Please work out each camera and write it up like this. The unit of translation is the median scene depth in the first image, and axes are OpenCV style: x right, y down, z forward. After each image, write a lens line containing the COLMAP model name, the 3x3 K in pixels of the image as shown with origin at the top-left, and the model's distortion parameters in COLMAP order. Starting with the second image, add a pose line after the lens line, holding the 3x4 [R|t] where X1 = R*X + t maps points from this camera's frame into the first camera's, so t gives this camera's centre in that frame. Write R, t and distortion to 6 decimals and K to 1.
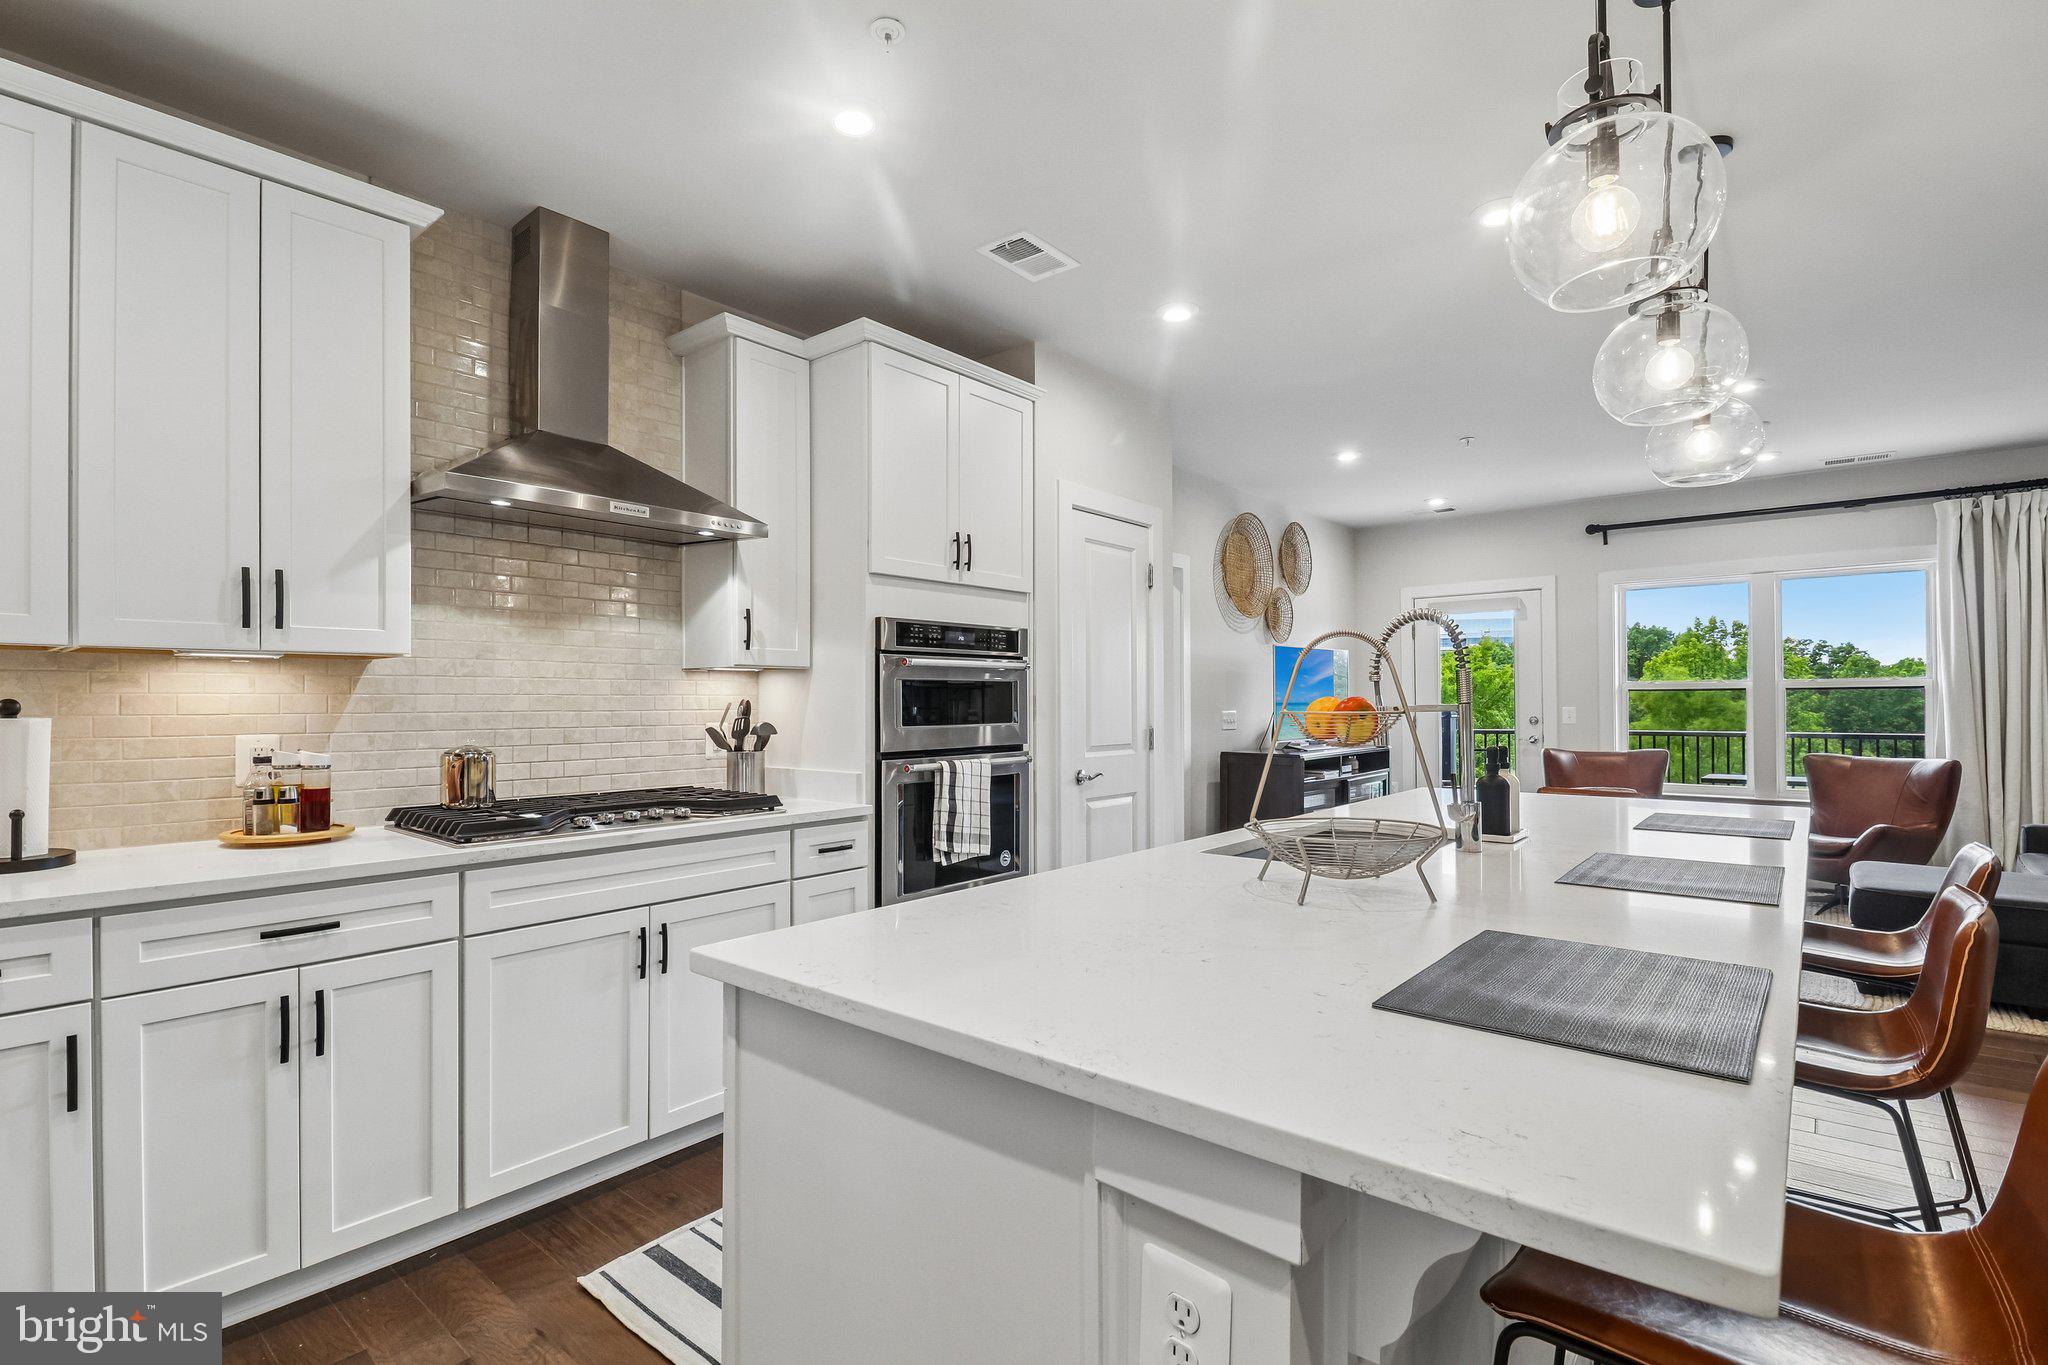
lens RADIAL K [[963.5, 0, 1068.6], [0, 963.5, 705.0], [0, 0, 1]] dist [-0.017271, -0.001594]
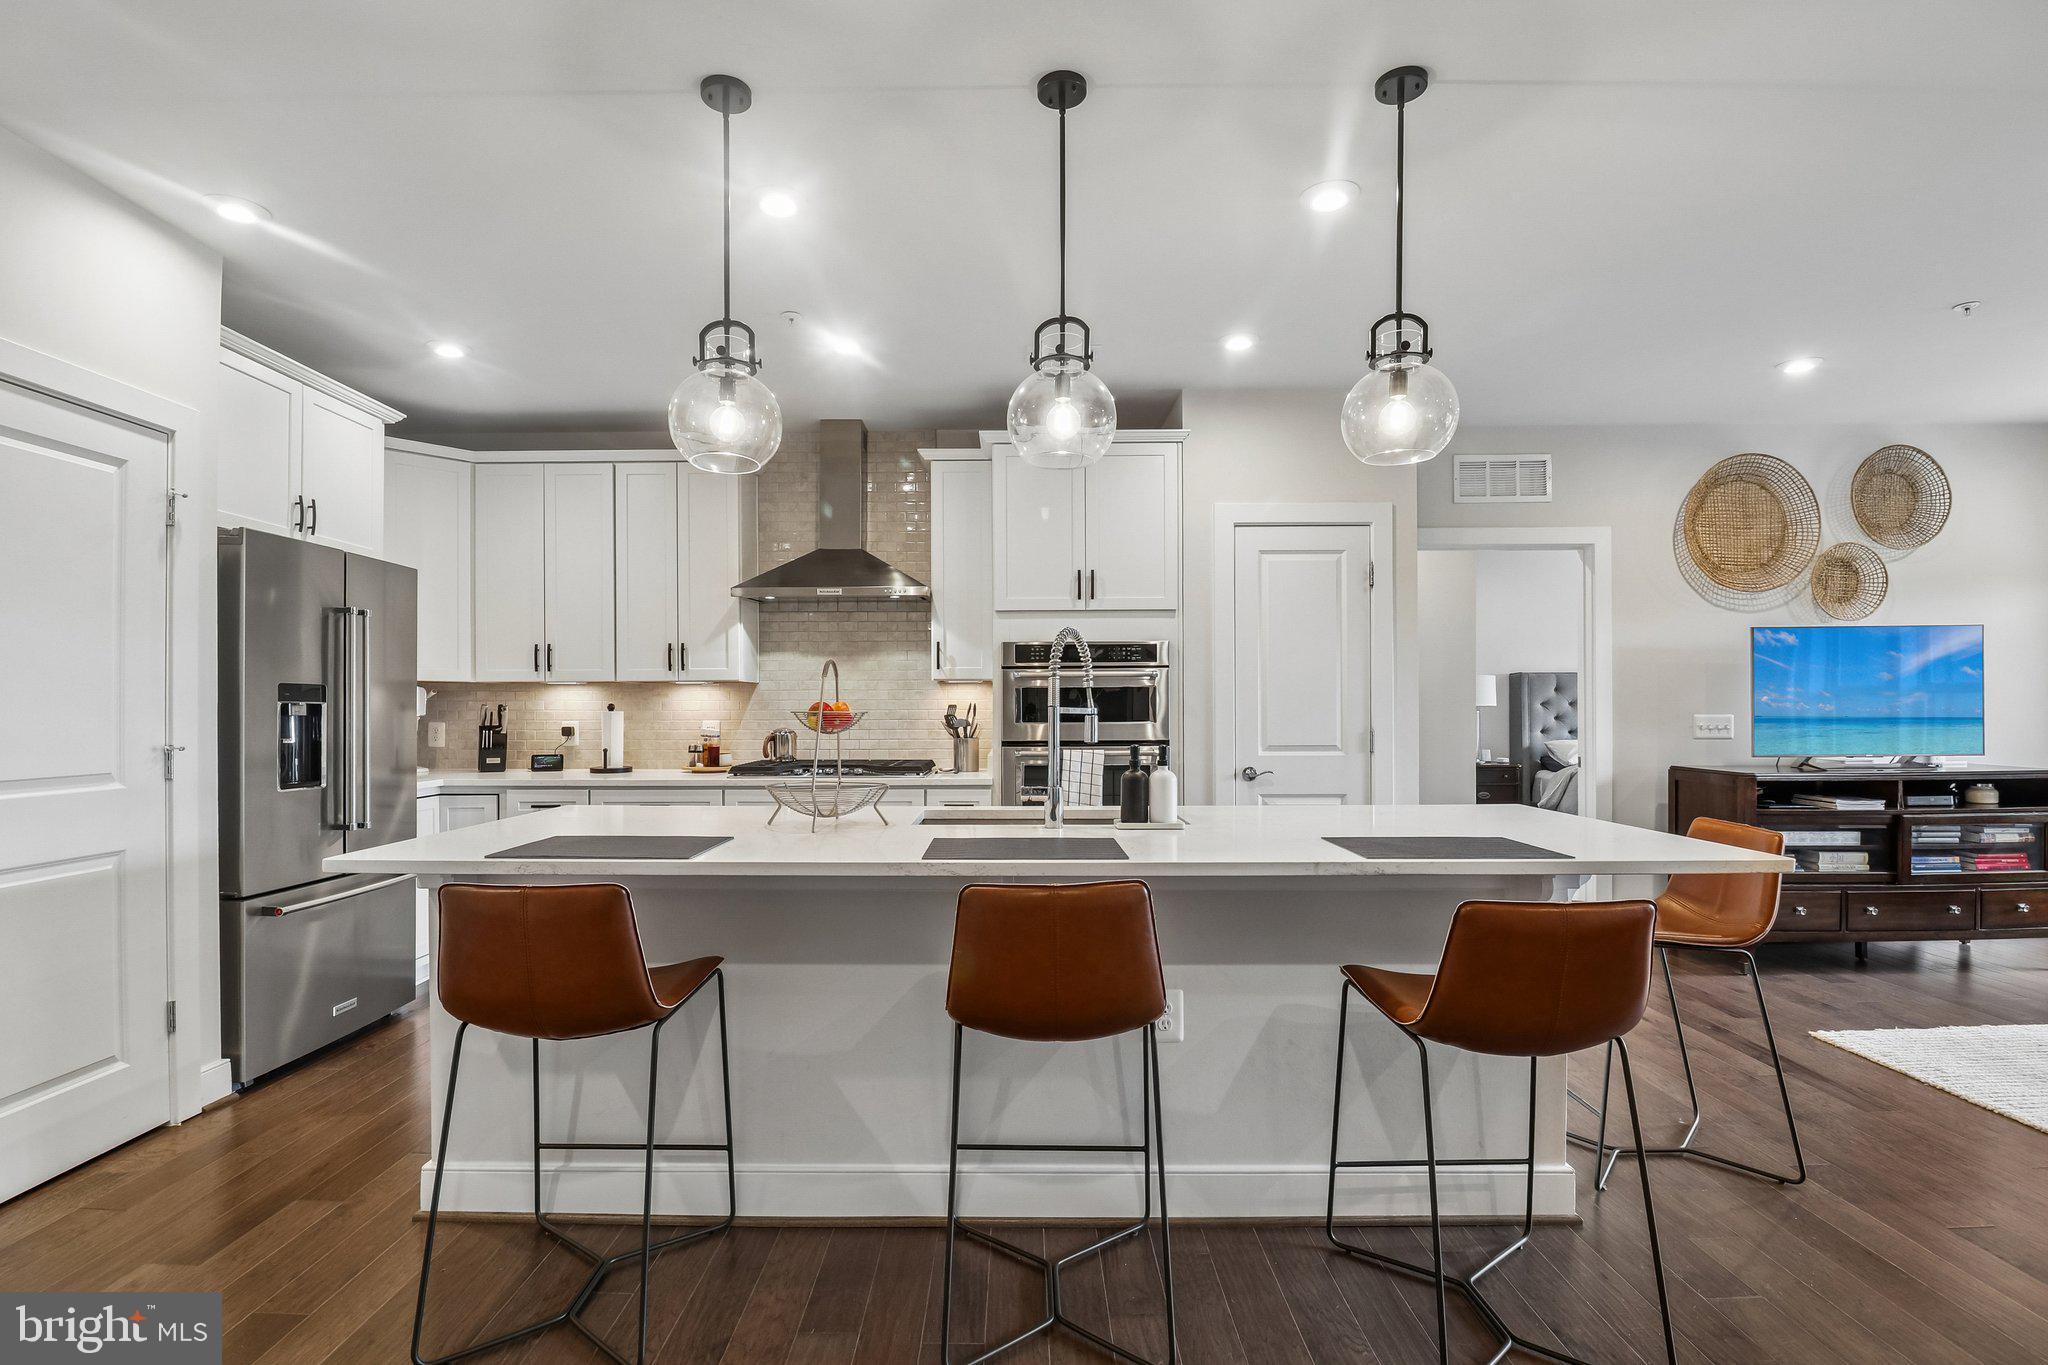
lens RADIAL K [[963.5, 0, 1014.4], [0, 963.5, 700.4], [0, 0, 1]] dist [-0.017271, -0.001594]
pose [[0.618903, -0.003557, -0.785459, 0.802390], [-0.001380, 0.999983, -0.005616, -0.000733], [0.785466, 0.004560, 0.618888, 0.146538]]
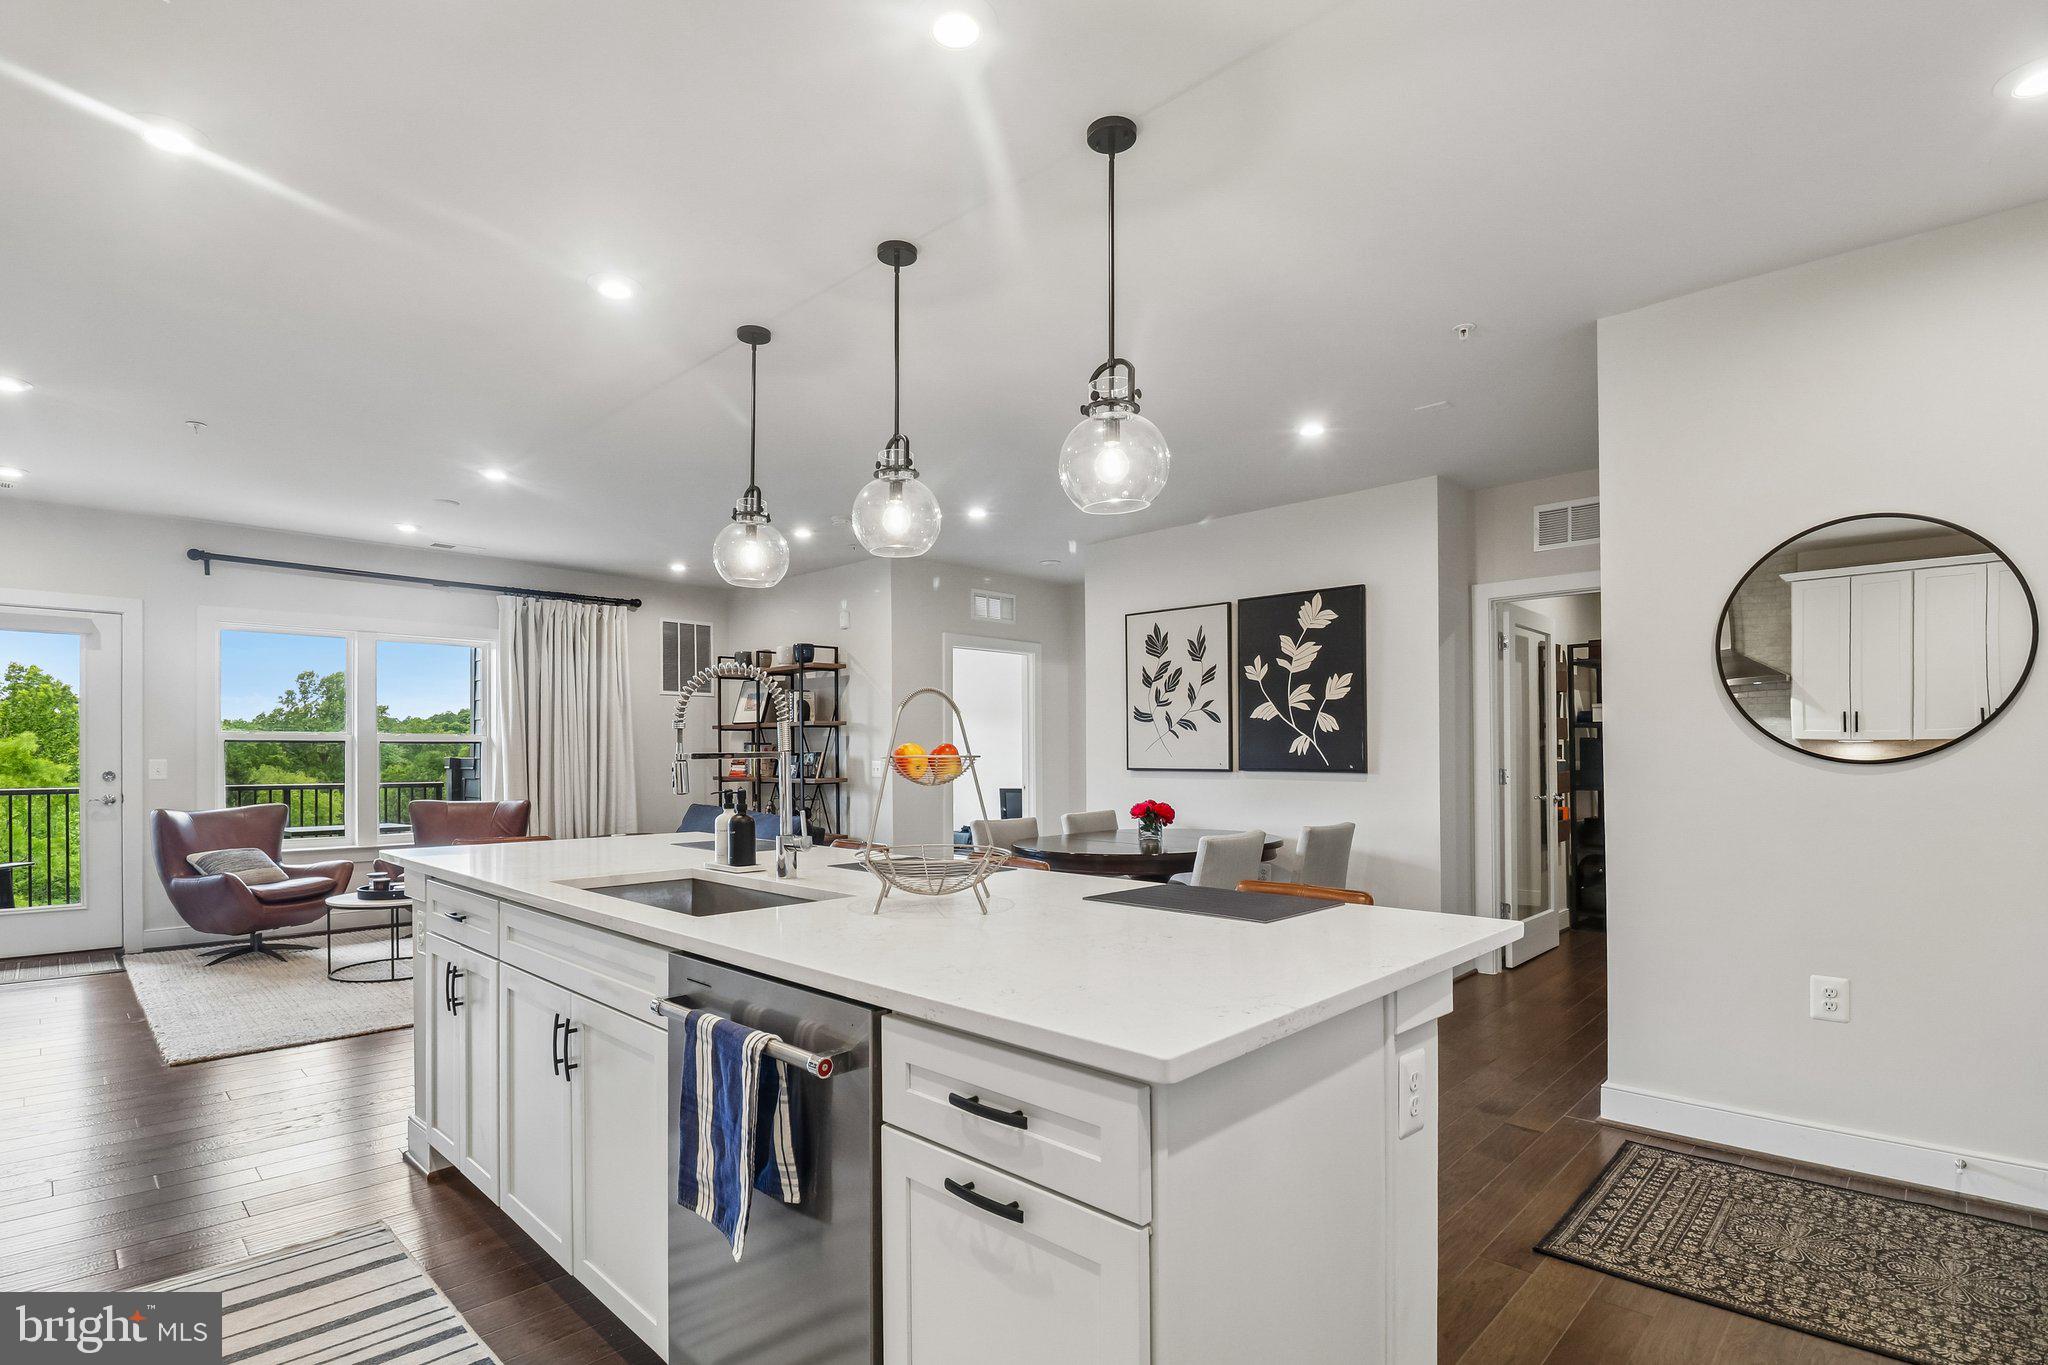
lens RADIAL K [[963.5, 0, 966.1], [0, 963.5, 754.4], [0, 0, 1]] dist [-0.017271, -0.001594]
pose [[0.119068, 0.006198, 0.992867, -0.403481], [-0.001372, 0.999981, -0.006078, 0.003814], [-0.992885, -0.000638, 0.119074, 0.361071]]
